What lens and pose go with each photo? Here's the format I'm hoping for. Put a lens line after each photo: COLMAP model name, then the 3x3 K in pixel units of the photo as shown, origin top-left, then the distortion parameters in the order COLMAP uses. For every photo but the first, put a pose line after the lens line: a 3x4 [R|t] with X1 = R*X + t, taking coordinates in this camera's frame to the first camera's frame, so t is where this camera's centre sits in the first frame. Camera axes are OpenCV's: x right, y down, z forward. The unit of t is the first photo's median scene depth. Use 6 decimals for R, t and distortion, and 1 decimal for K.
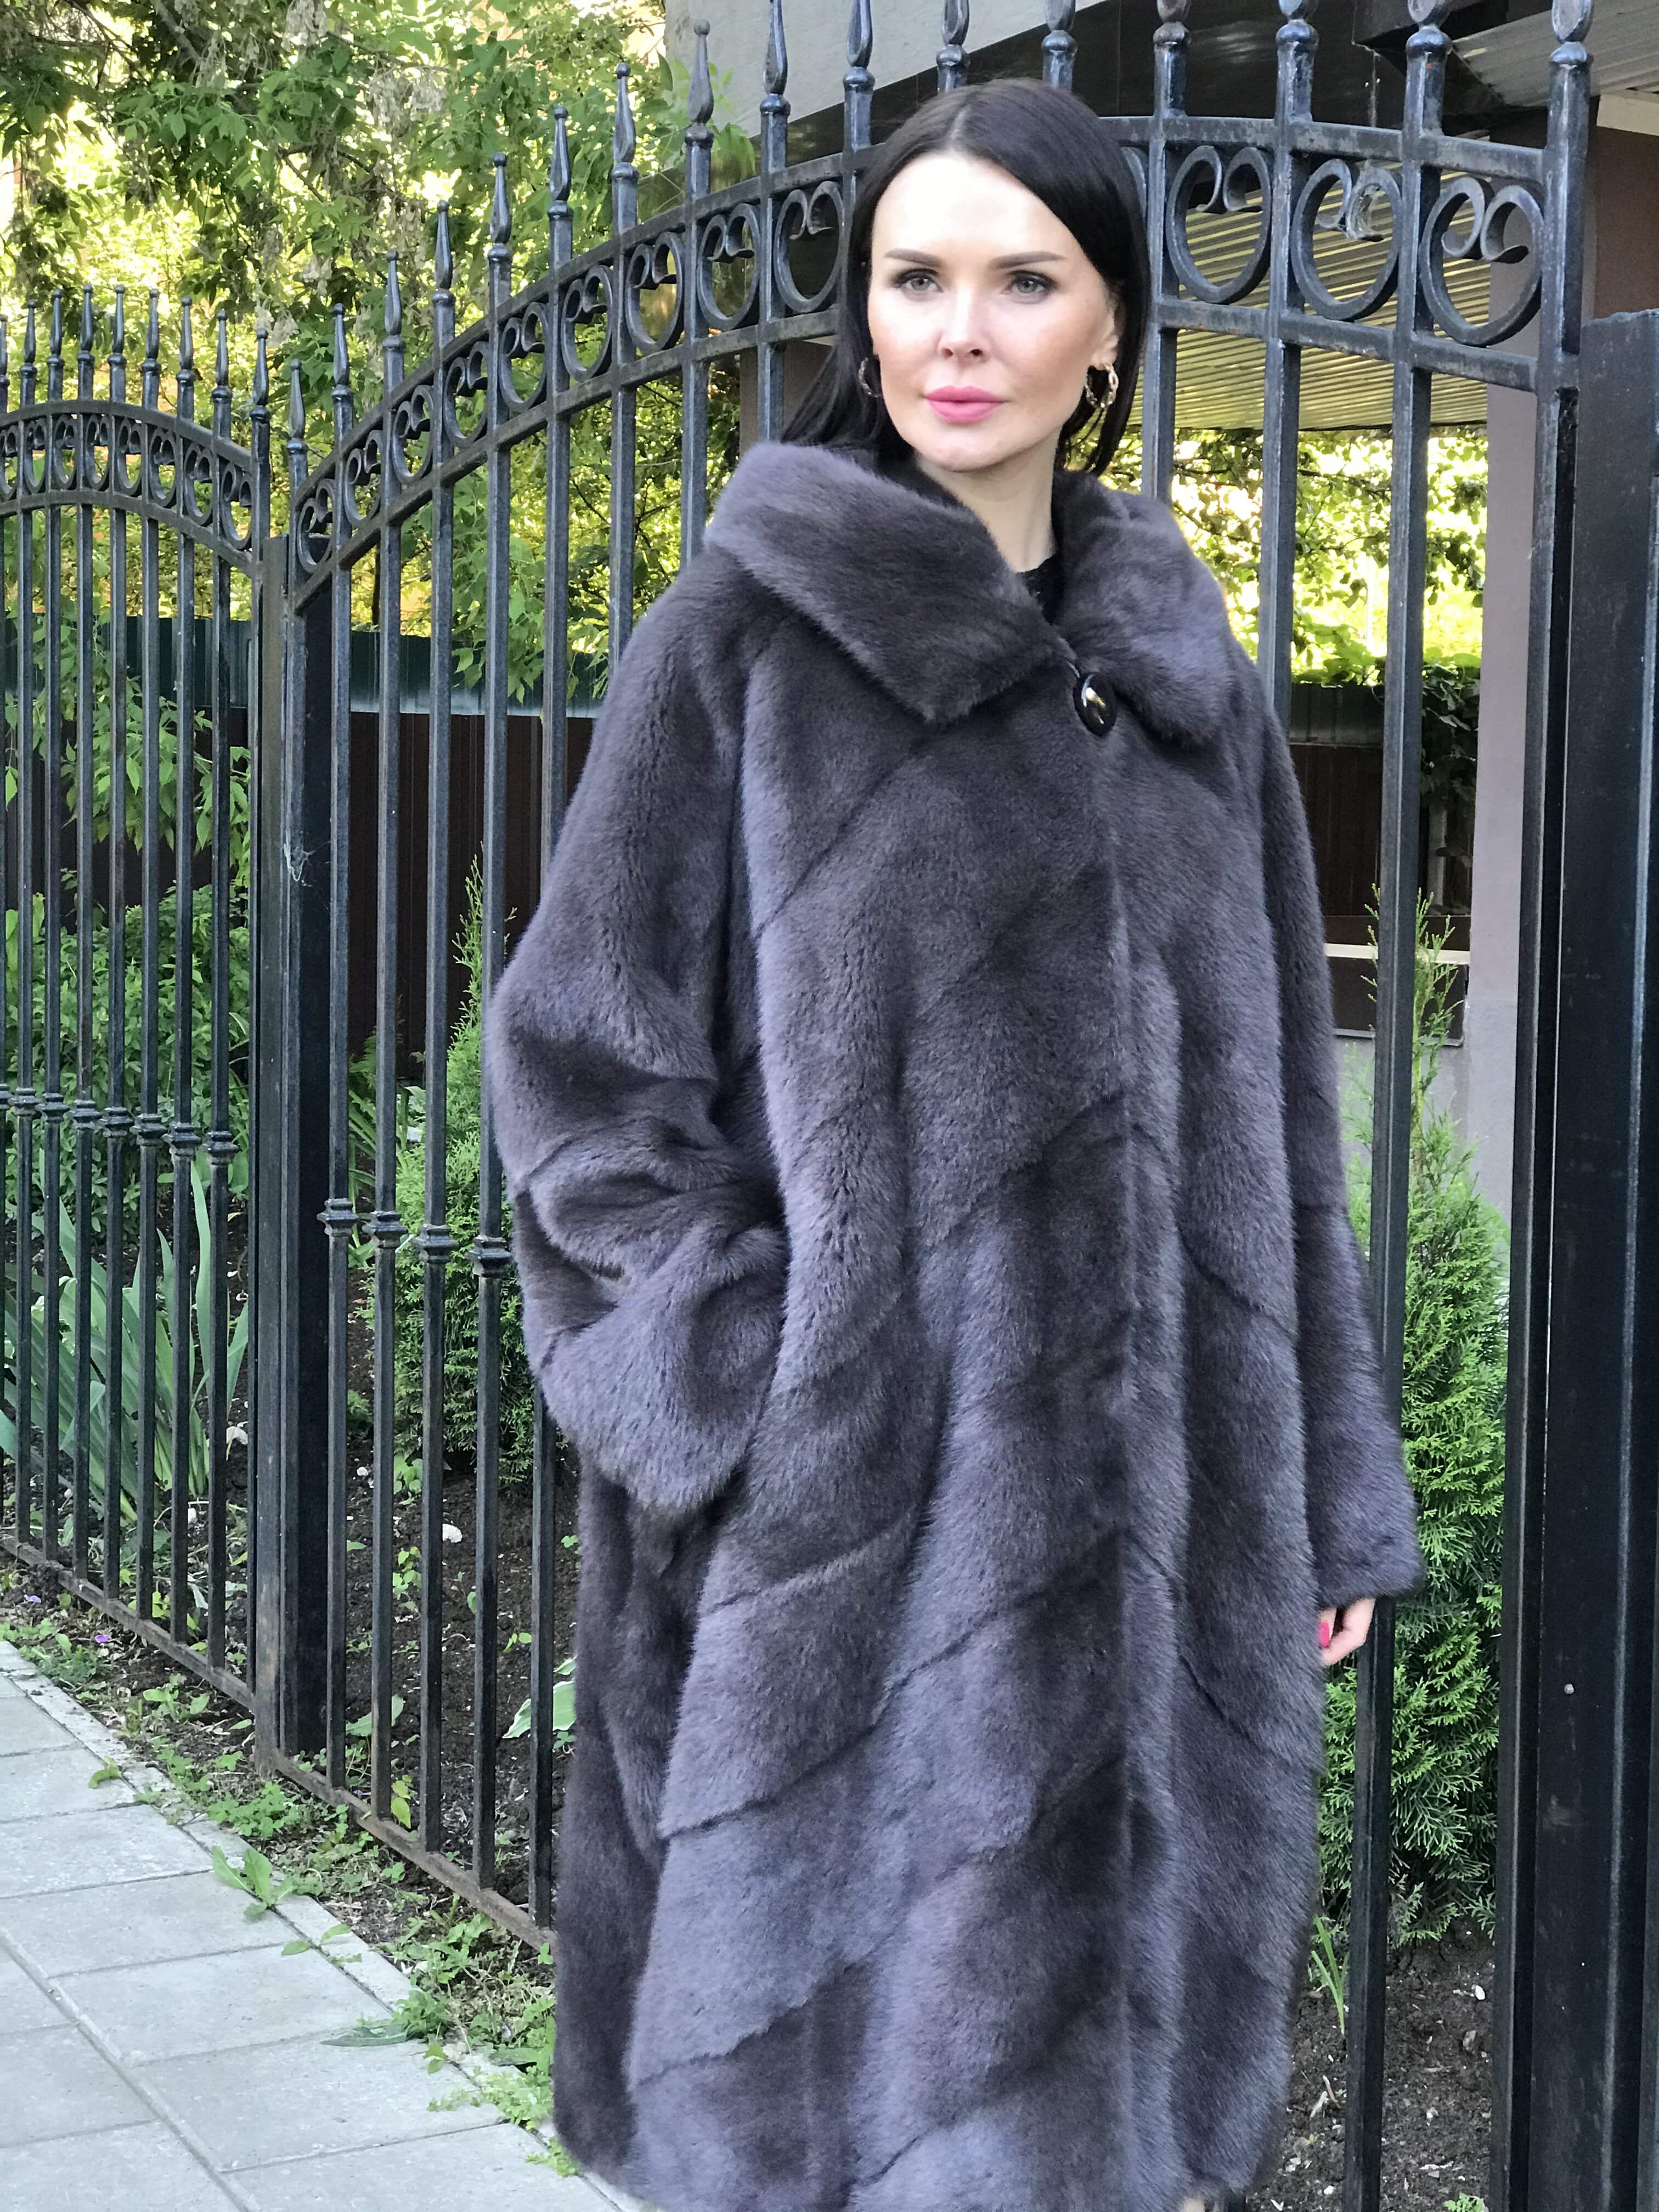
lens RADIAL K [[3564.2, 0, 730.3], [0, 3564.2, 1118.2], [0, 0, 1]] dist [0.159914, -0.325851]
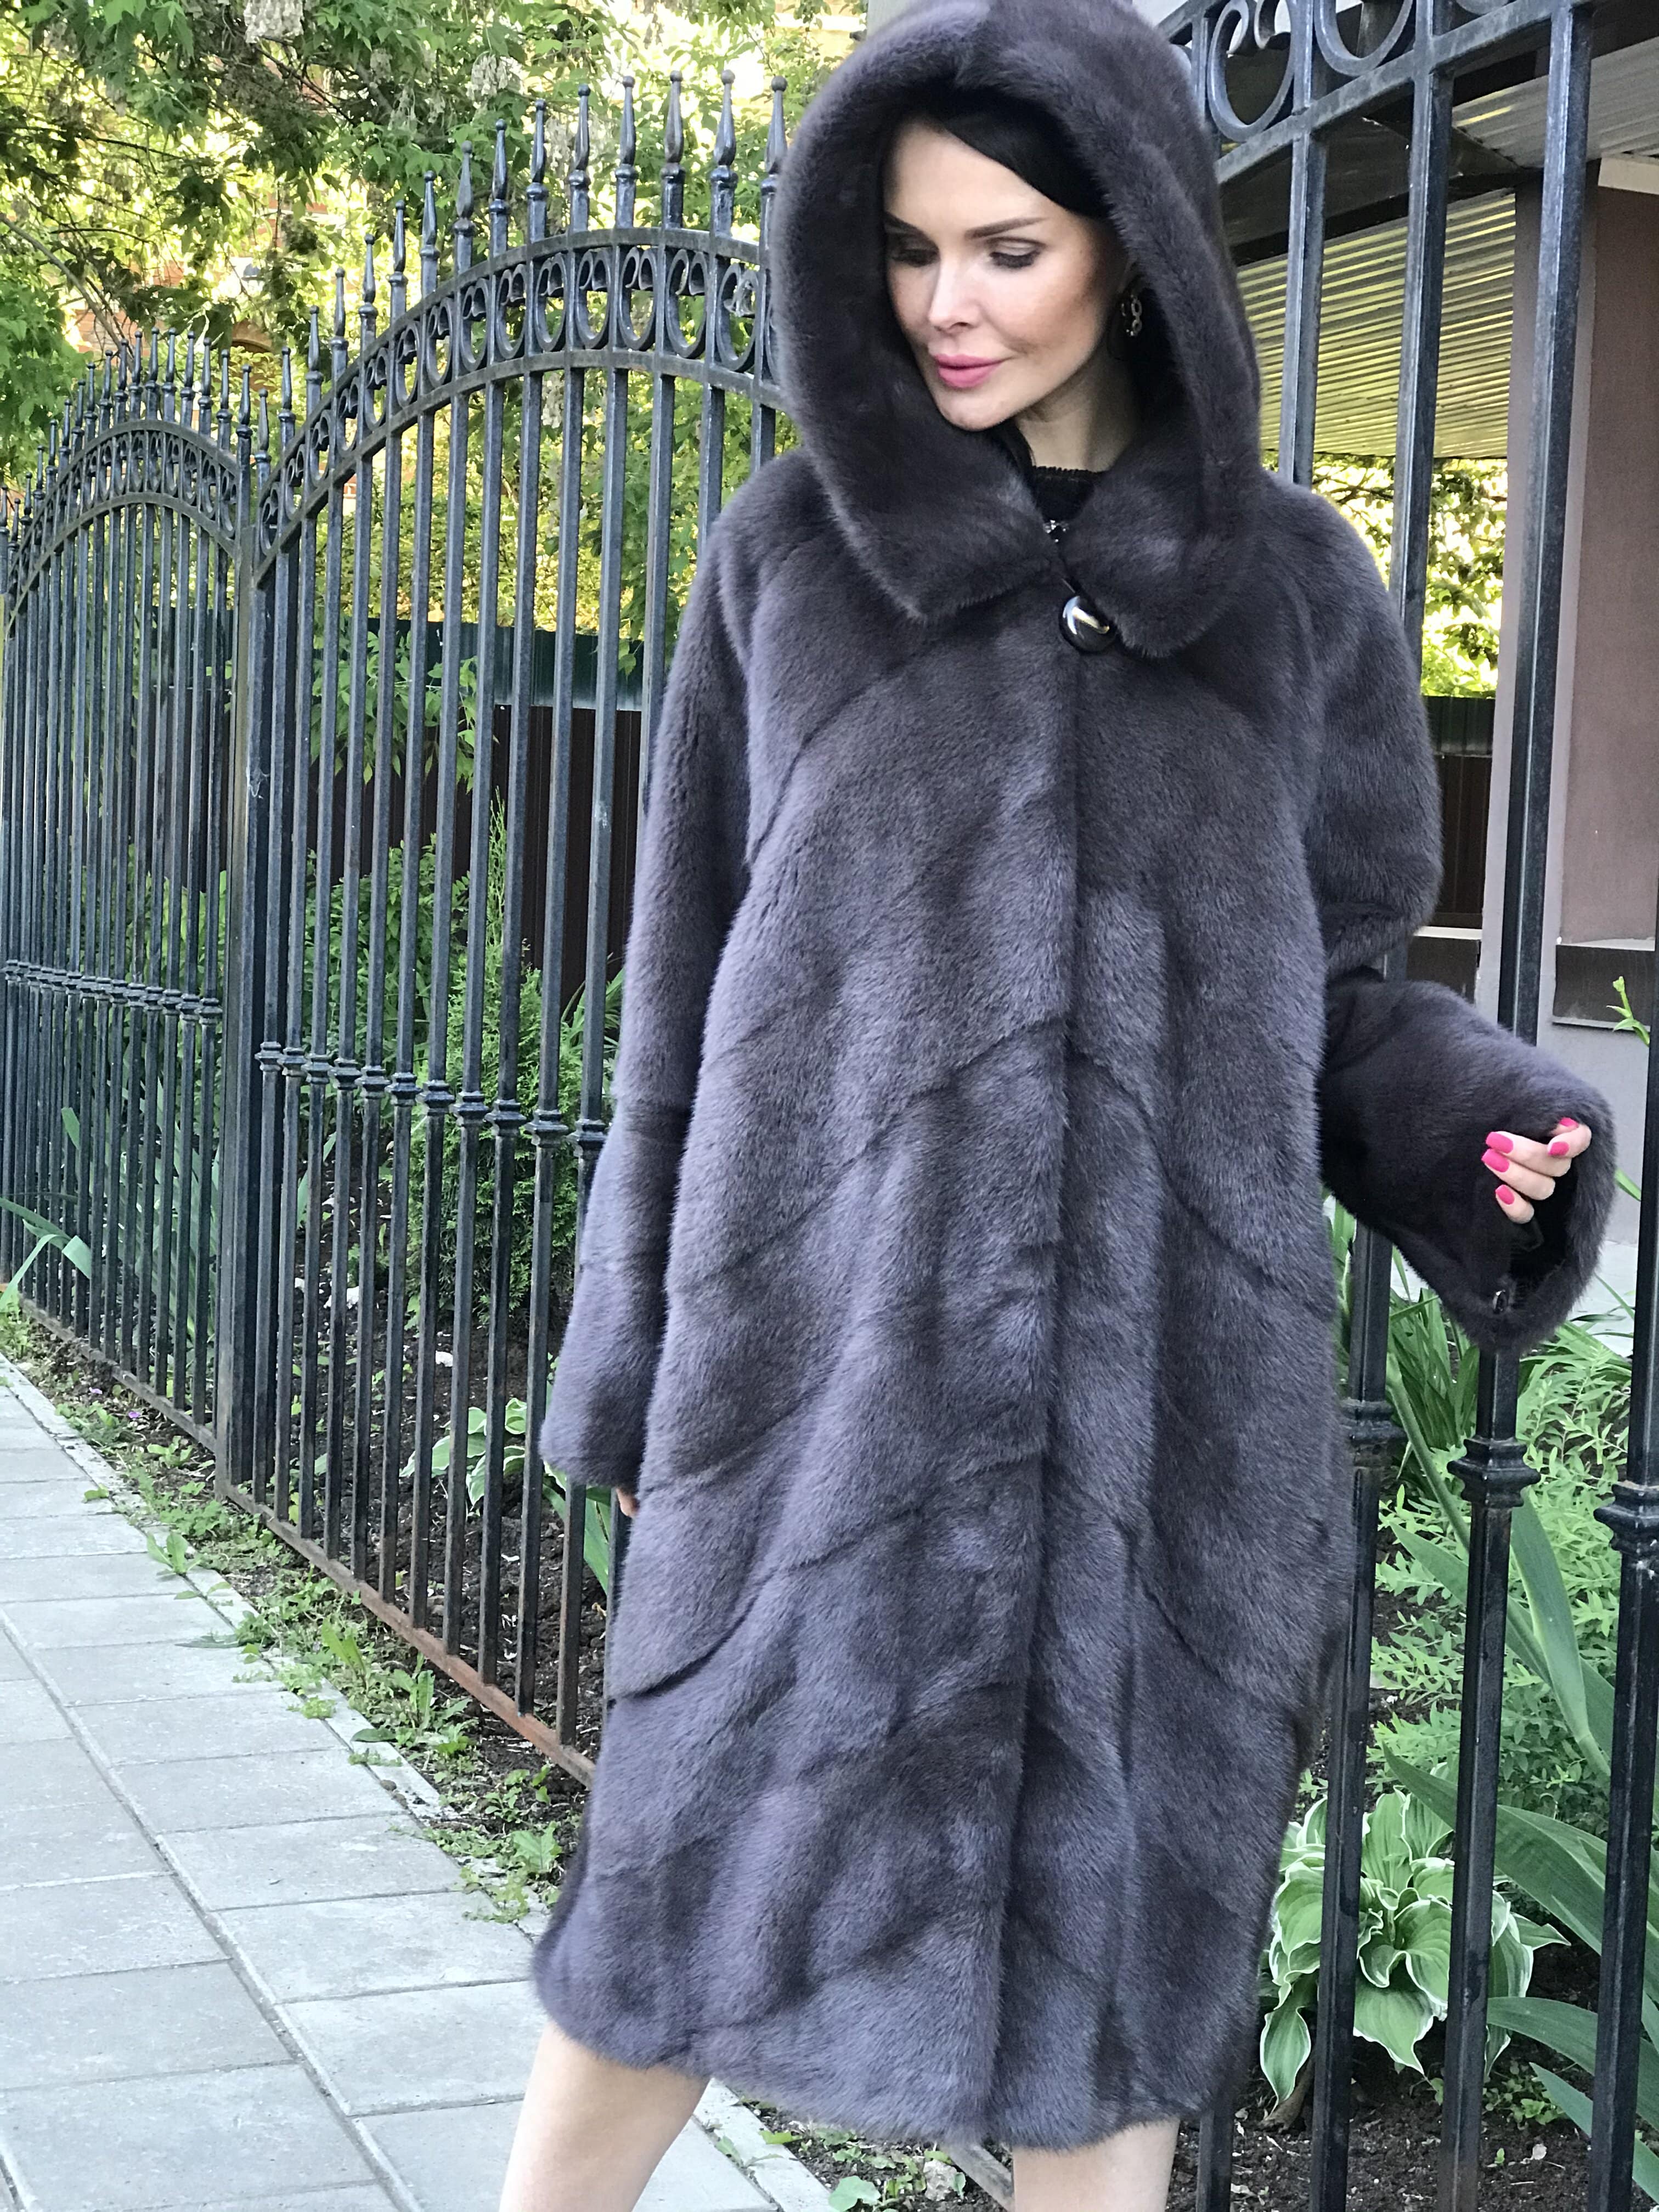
lens RADIAL K [[3613.2, 0, 679.4], [0, 3613.2, 1099.5], [0, 0, 1]] dist [-0.001502, 2.218273]
pose [[0.992403, 0.028860, -0.119594, 0.199304], [-0.030463, 0.999469, -0.011601, 0.055724], [0.119196, 0.015156, 0.992755, -0.280559]]
